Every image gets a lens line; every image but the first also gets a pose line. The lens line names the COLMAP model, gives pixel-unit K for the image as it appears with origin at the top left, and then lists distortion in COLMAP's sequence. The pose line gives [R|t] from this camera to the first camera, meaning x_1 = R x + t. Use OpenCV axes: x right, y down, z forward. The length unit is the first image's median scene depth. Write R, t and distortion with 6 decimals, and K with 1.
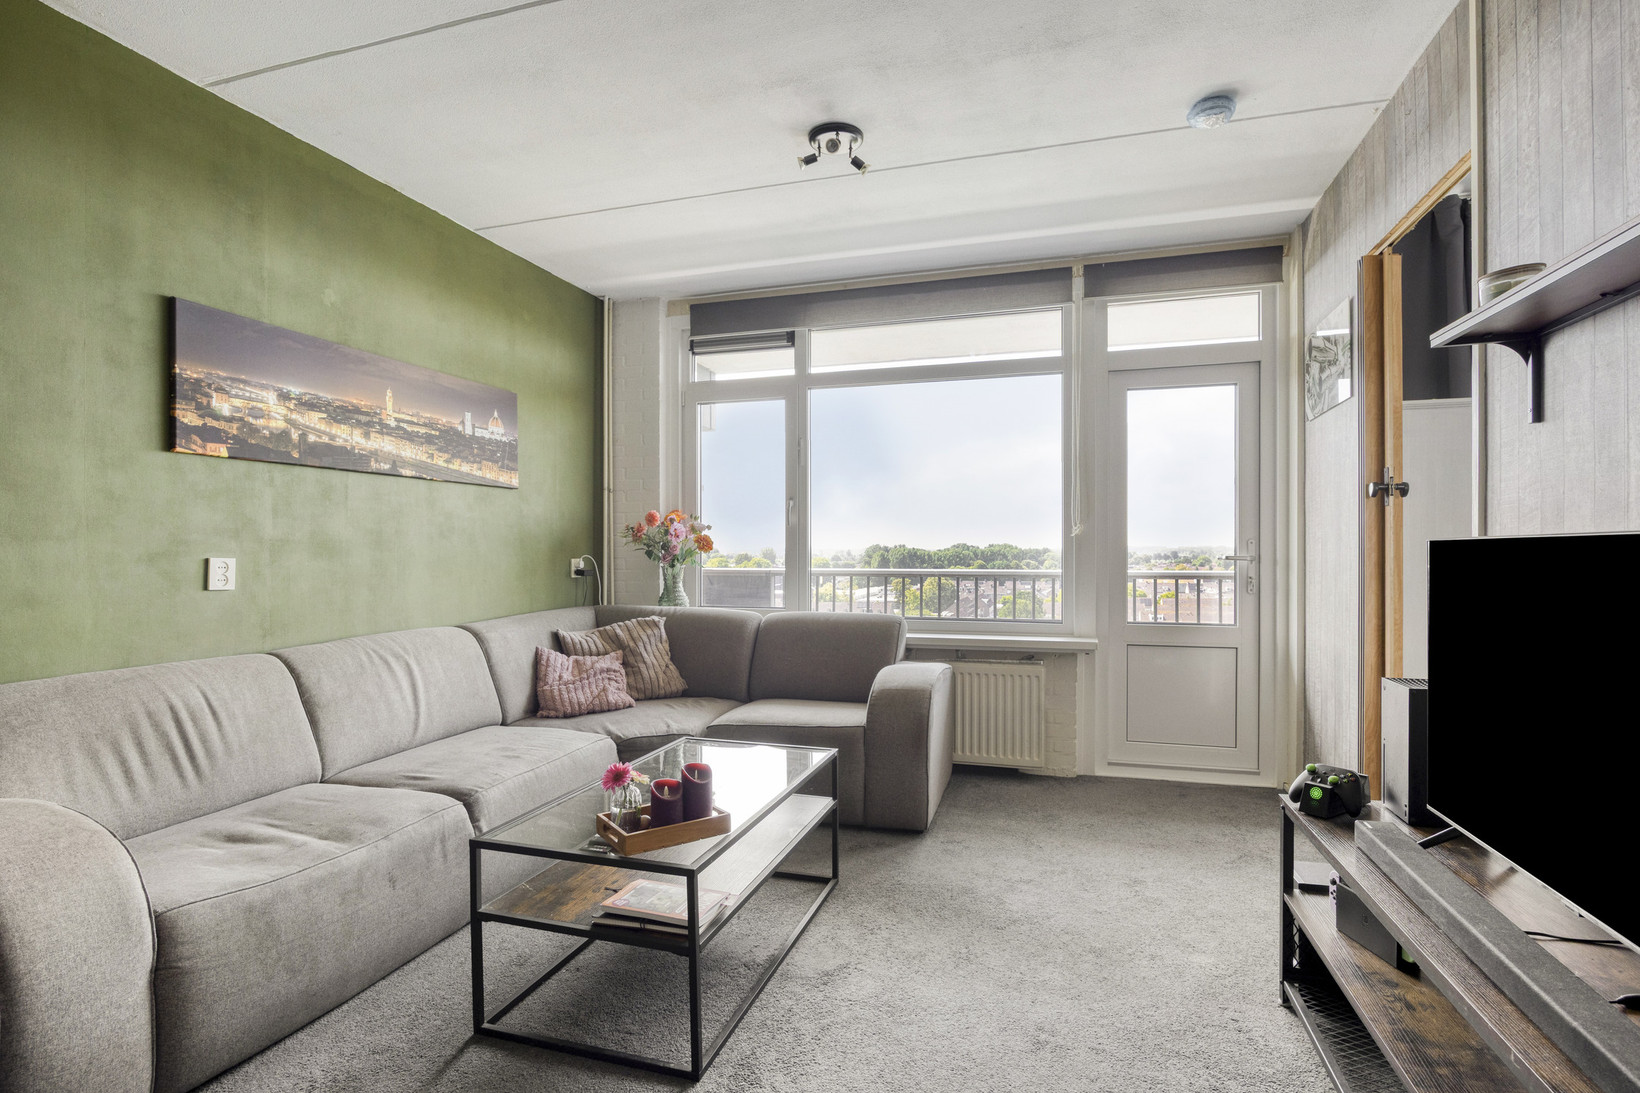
lens RADIAL K [[847.5, 0, 807.7], [0, 847.5, 555.7], [0, 0, 1]] dist [0.003066, -0.000015]
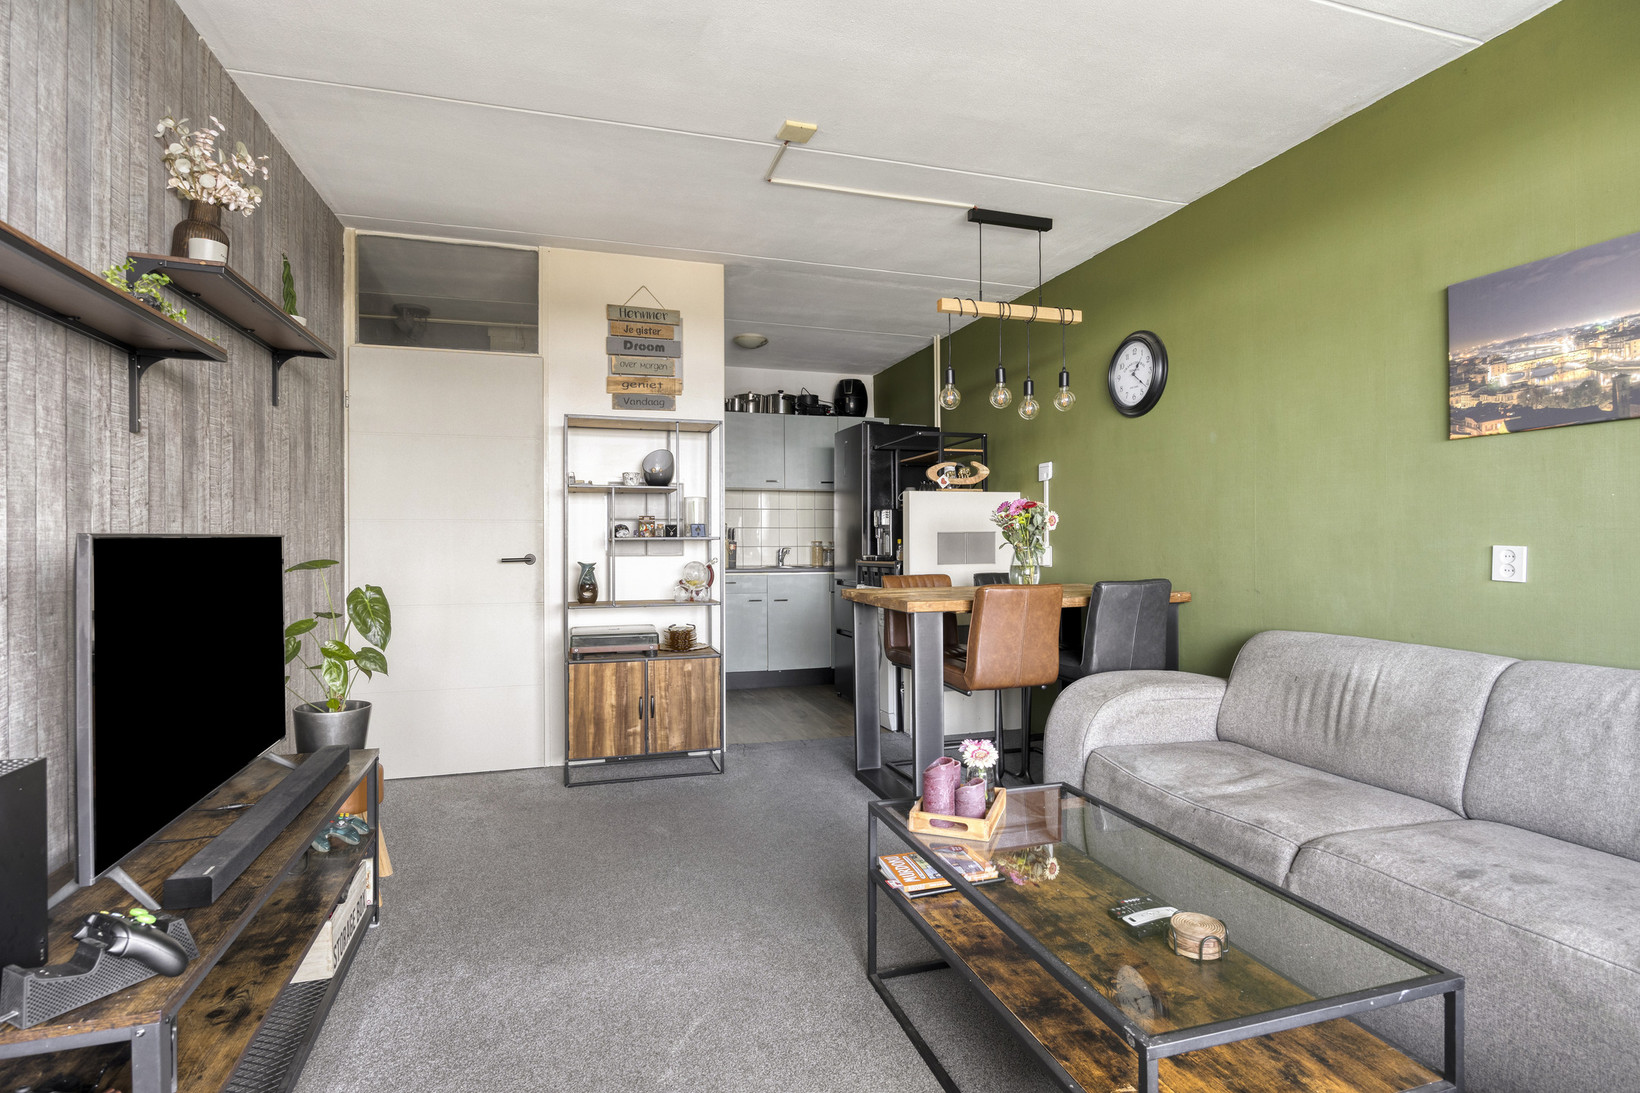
lens RADIAL K [[847.5, 0, 821.9], [0, 847.5, 539.0], [0, 0, 1]] dist [0.003066, -0.000015]
pose [[-0.823684, 0.004317, -0.567033, 0.426500], [0.002313, 0.999988, 0.004253, -0.010198], [0.567045, 0.002192, -0.823684, 1.369503]]
